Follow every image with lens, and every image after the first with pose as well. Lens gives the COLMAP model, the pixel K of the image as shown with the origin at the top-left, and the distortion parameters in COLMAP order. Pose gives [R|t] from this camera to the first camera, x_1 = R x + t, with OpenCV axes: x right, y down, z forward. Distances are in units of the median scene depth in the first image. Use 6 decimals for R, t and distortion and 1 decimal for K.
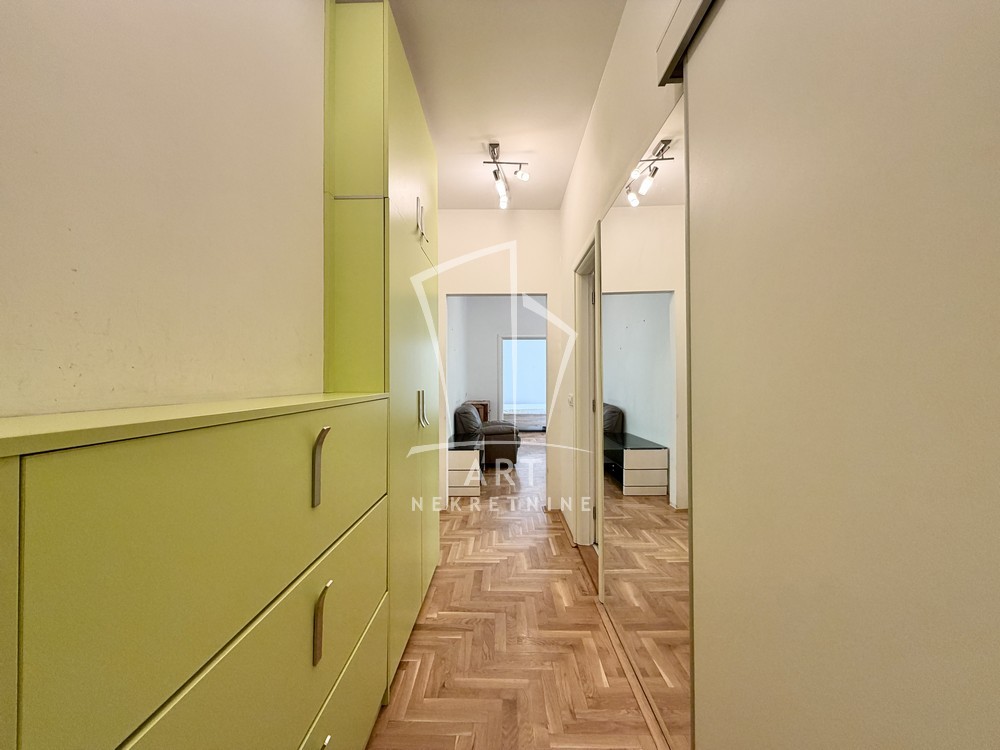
lens RADIAL K [[396.1, 0, 496.3], [0, 396.1, 375.4], [0, 0, 1]] dist [0.001677, 0.000170]
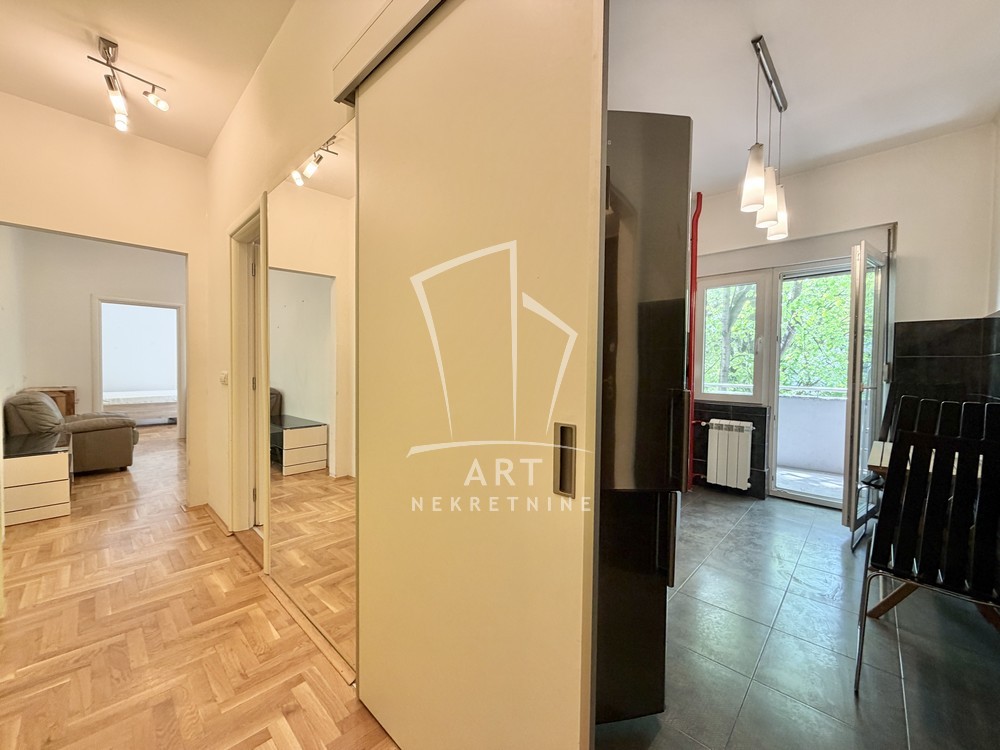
lens RADIAL K [[396.1, 0, 496.3], [0, 396.1, 375.4], [0, 0, 1]] dist [0.001677, 0.000170]
pose [[0.680023, -0.007264, 0.733155, -0.061439], [-0.020184, 0.999386, 0.028623, 0.019759], [-0.732913, -0.034263, 0.679459, -0.082273]]
